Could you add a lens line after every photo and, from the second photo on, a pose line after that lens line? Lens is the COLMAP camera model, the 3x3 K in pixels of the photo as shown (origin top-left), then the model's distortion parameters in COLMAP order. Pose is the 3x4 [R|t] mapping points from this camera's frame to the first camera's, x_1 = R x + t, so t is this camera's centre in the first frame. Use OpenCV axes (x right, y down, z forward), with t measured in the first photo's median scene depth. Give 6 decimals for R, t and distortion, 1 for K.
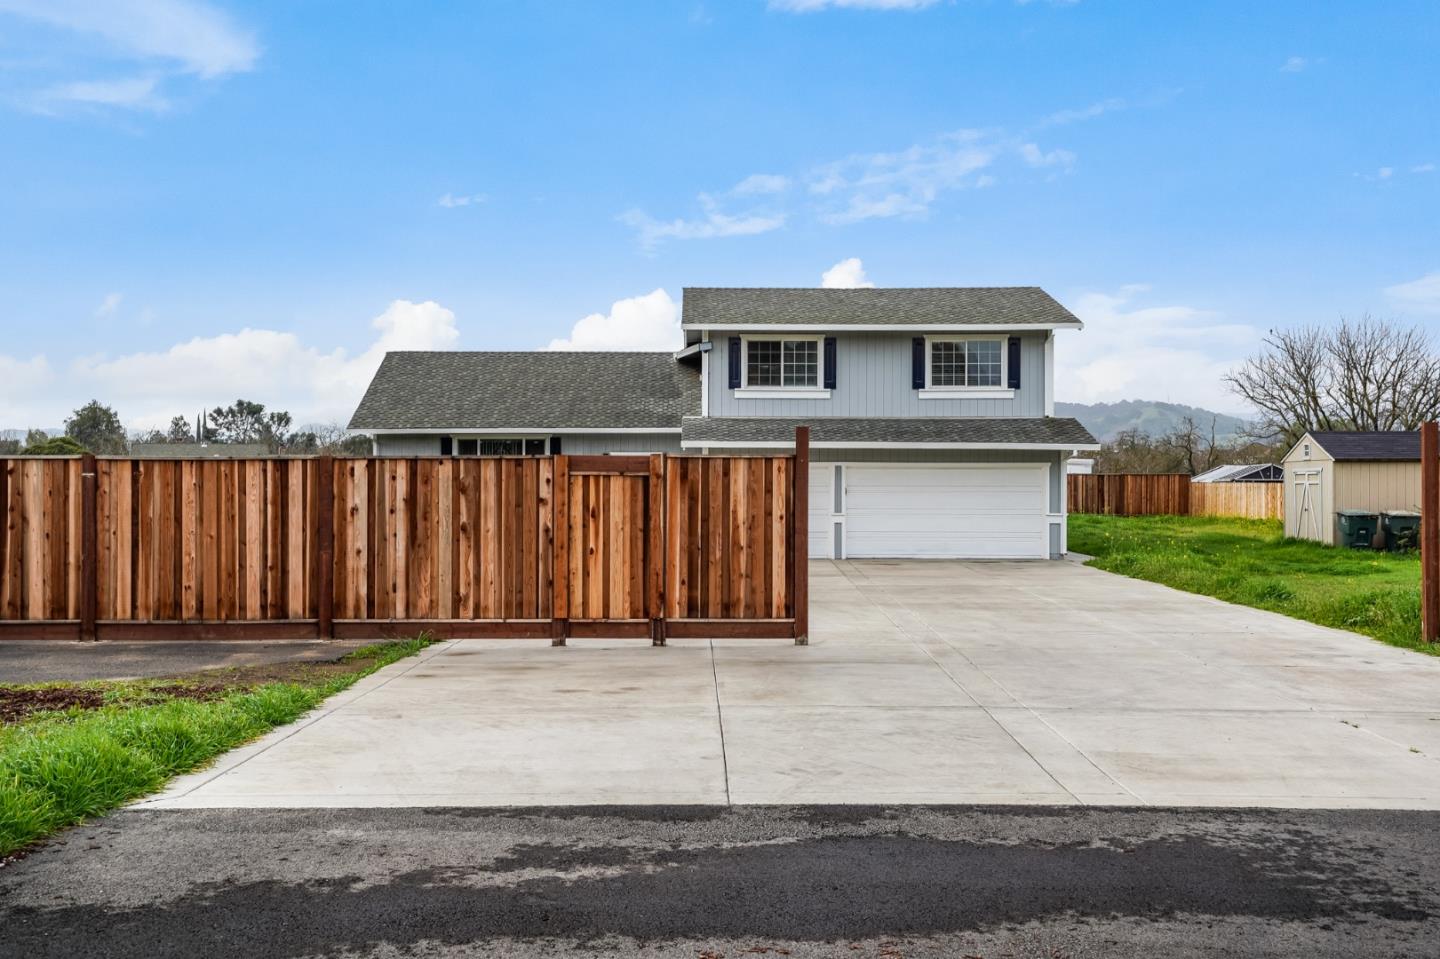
lens RADIAL K [[1402.8, 0, 718.5], [0, 1402.8, 487.2], [0, 0, 1]] dist [0.071304, 0.022544]
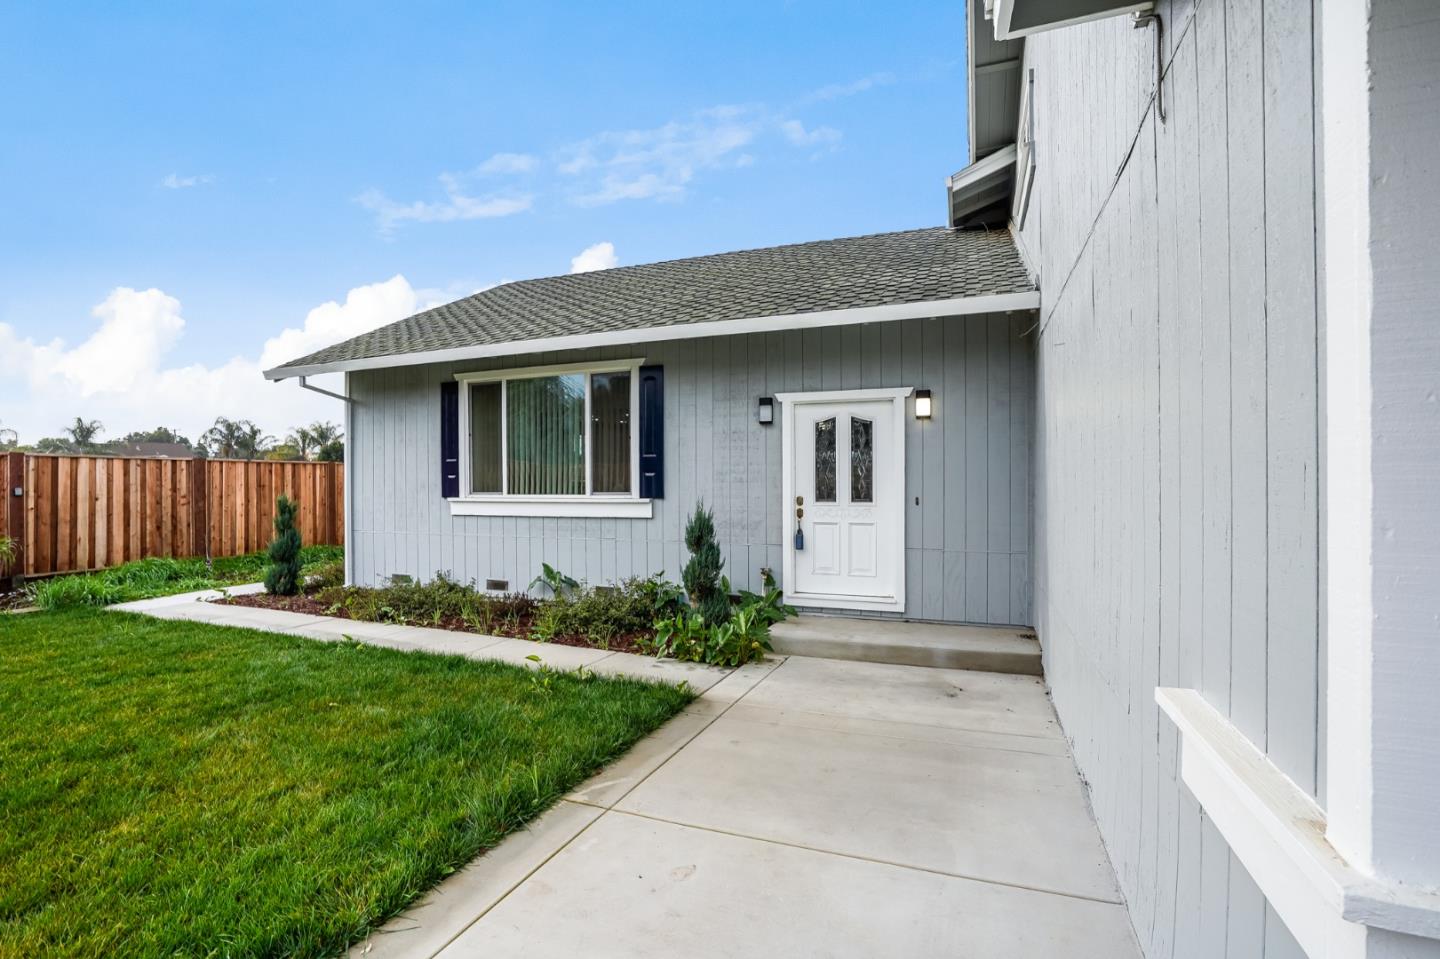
lens RADIAL K [[680.6, 0, 720.0], [0, 680.6, 479.5], [0, 0, 1]] dist [-0.068467, 0.030222]
pose [[0.929666, -0.005109, -0.368369, -0.025137], [0.000394, 0.999917, -0.012874, 0.001756], [0.368404, 0.011824, 0.929591, 0.941156]]
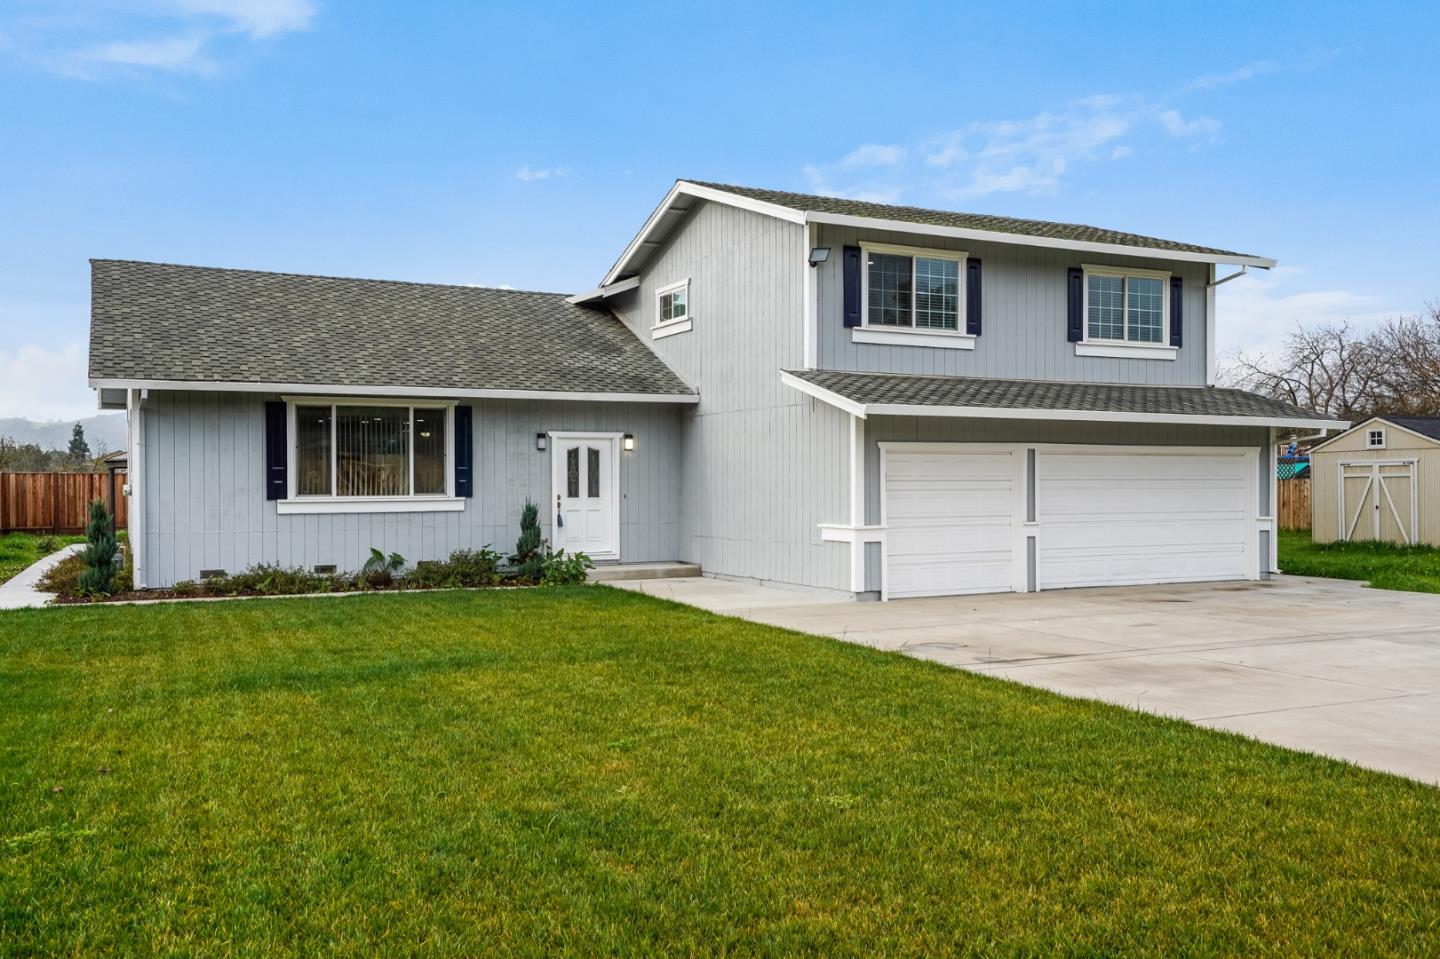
lens RADIAL K [[1171.0, 0, 720.0], [0, 1171.0, 479.5], [0, 0, 1]] dist [0.060111, -0.000359]
pose [[0.896374, -0.003479, 0.443284, -0.279625], [0.007580, 0.999943, -0.007479, 0.001710], [-0.443233, 0.010064, 0.896350, 0.562582]]
